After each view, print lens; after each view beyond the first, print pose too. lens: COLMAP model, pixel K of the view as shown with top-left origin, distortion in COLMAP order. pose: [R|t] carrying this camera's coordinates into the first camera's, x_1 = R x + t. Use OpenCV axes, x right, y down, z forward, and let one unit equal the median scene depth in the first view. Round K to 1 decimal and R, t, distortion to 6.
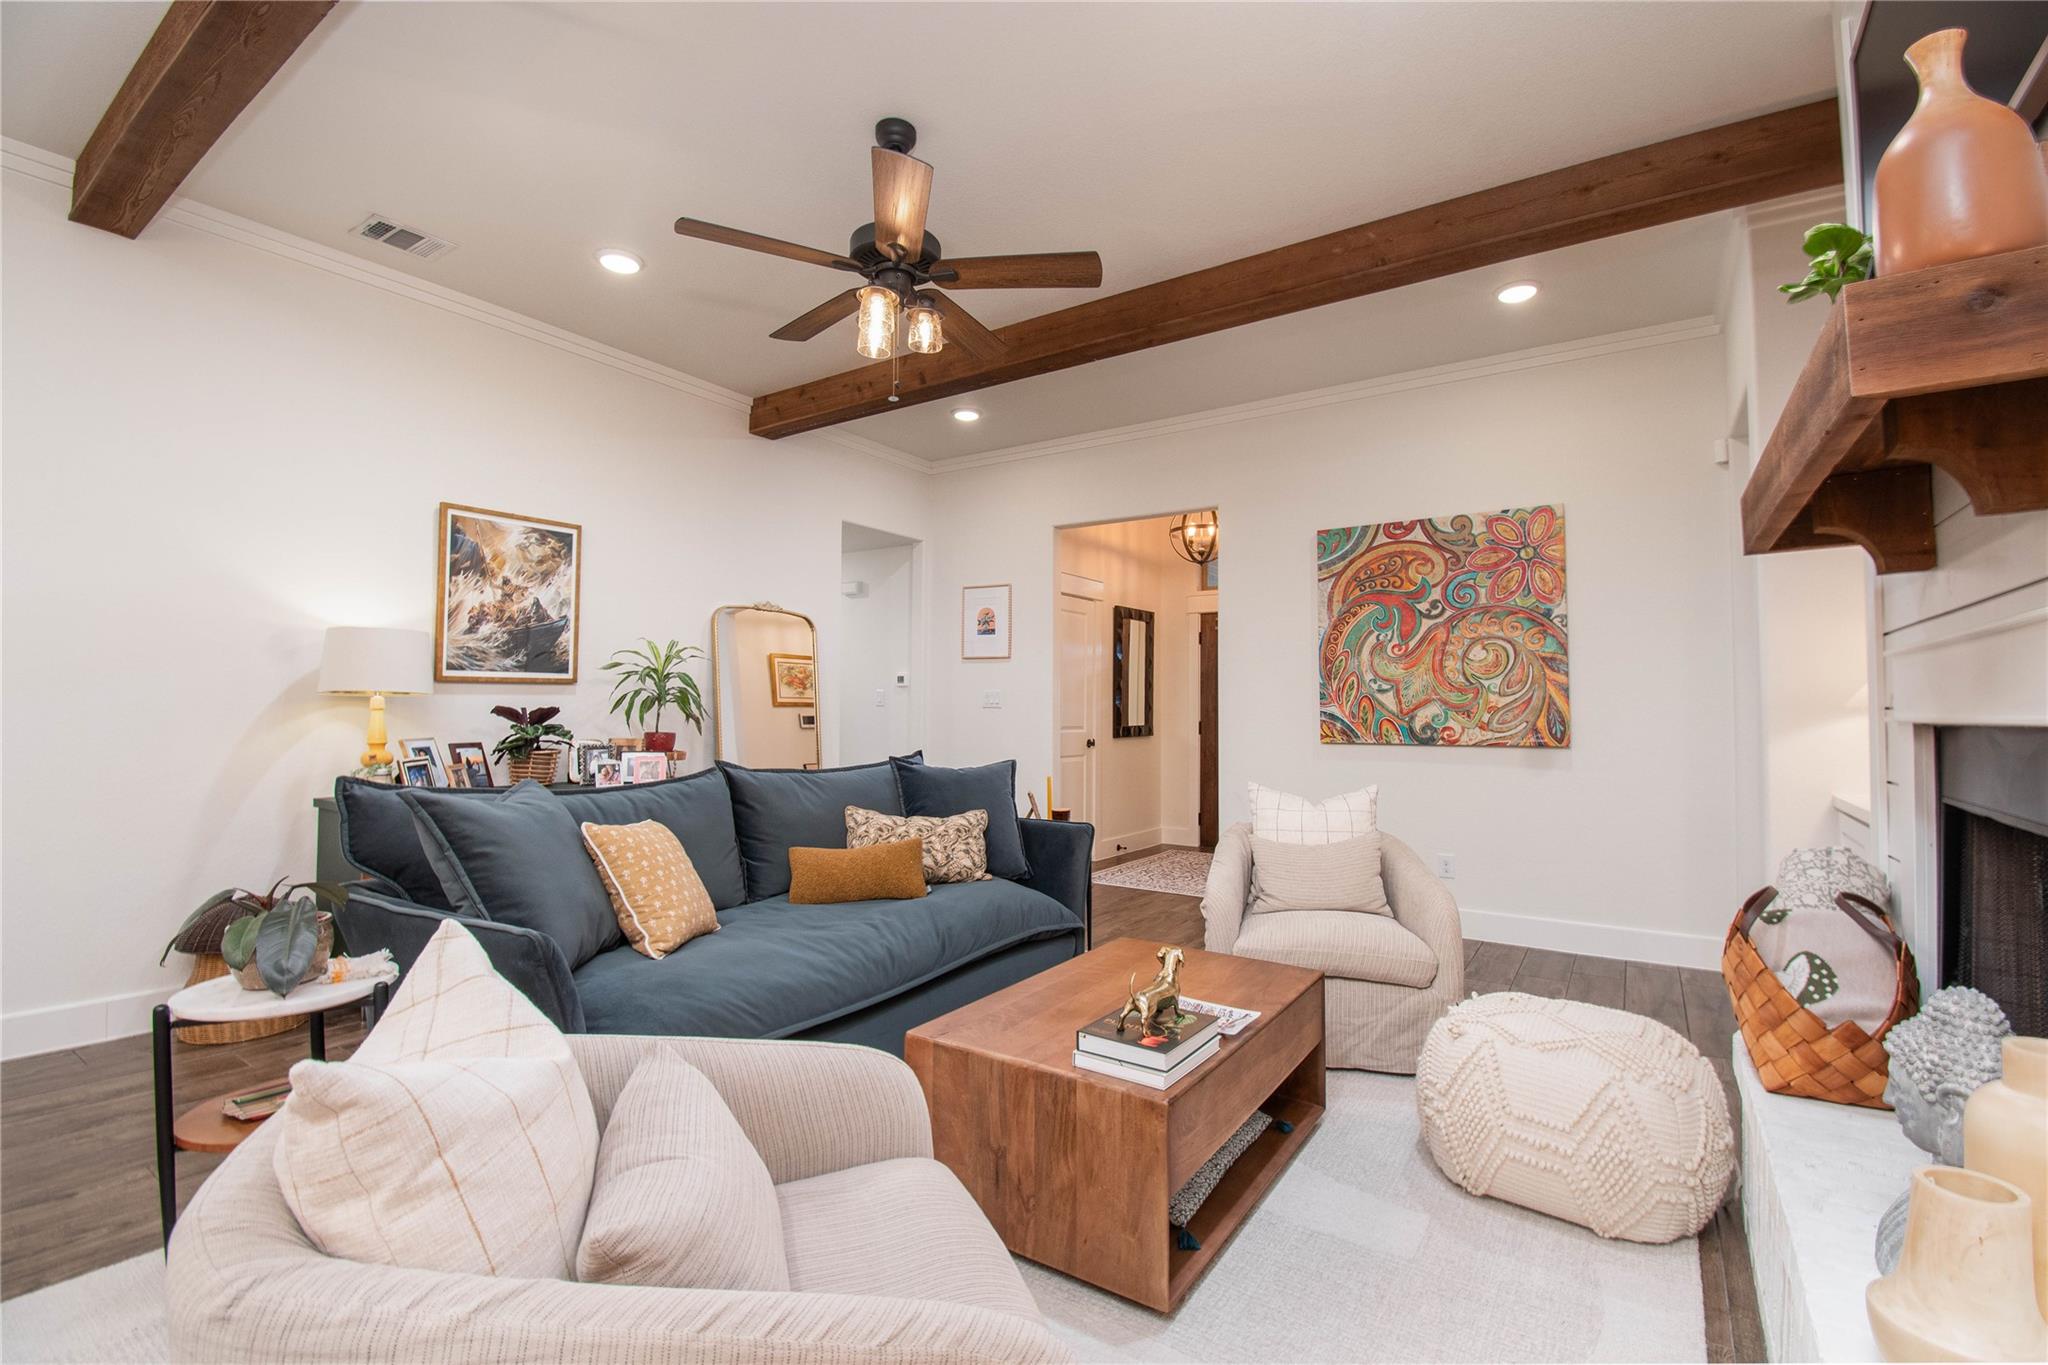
lens RADIAL K [[905.5, 0, 1021.3], [0, 905.5, 683.1], [0, 0, 1]] dist [0.000565, -0.000076]
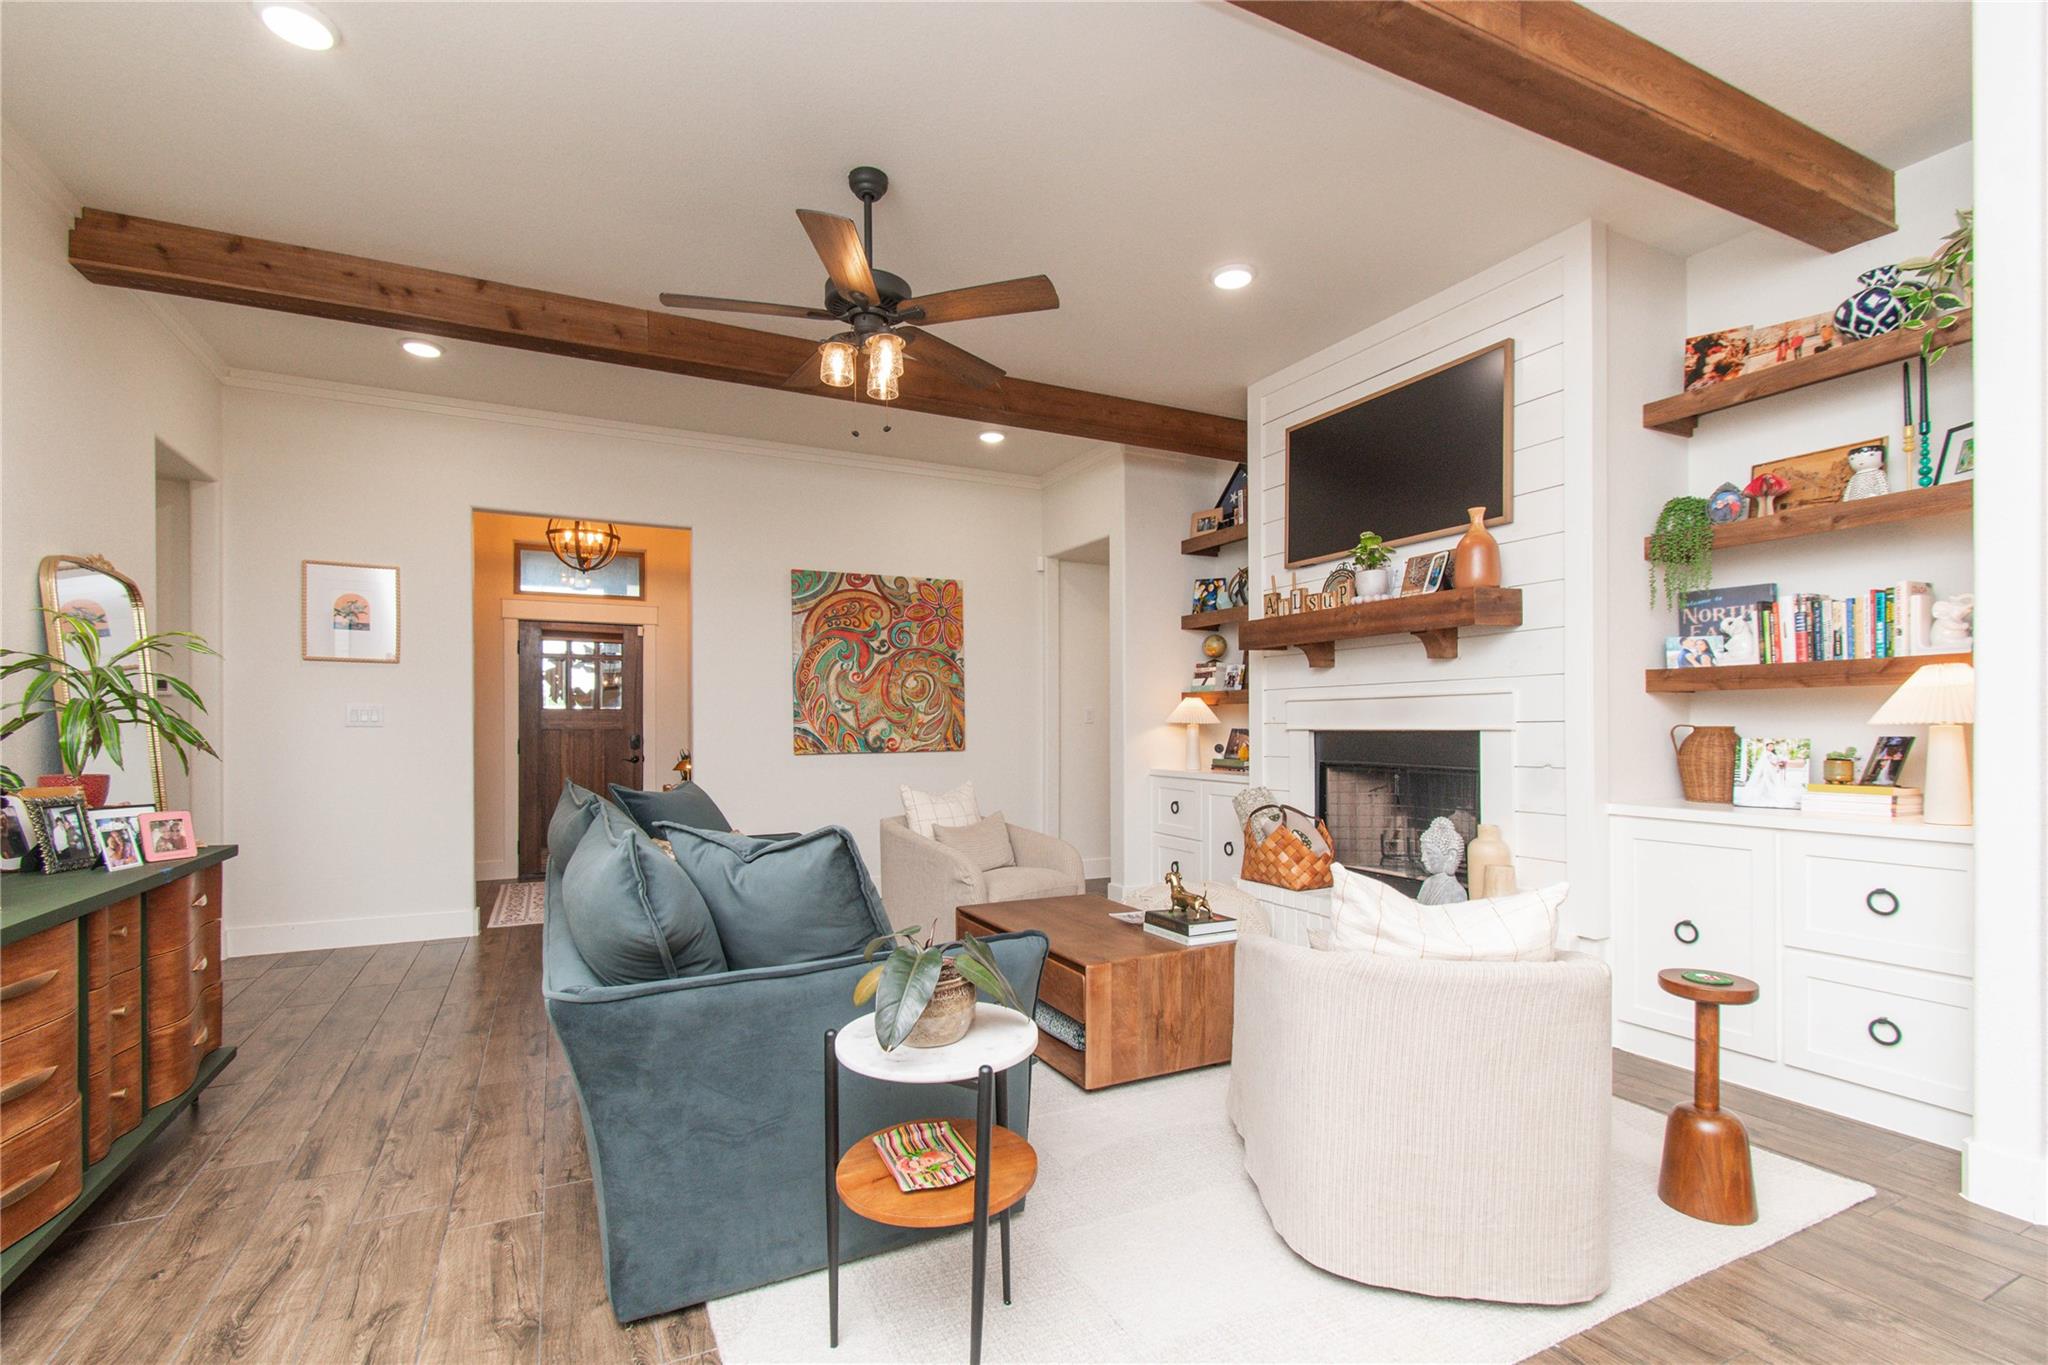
lens RADIAL K [[932.9, 0, 1023.8], [0, 932.9, 734.8], [0, 0, 1]] dist [0.001100, 0.000151]
pose [[0.487101, -0.016770, 0.873185, -0.601164], [-0.020869, 0.999307, 0.030834, -0.002038], [-0.873096, -0.033241, 0.486413, 0.175374]]
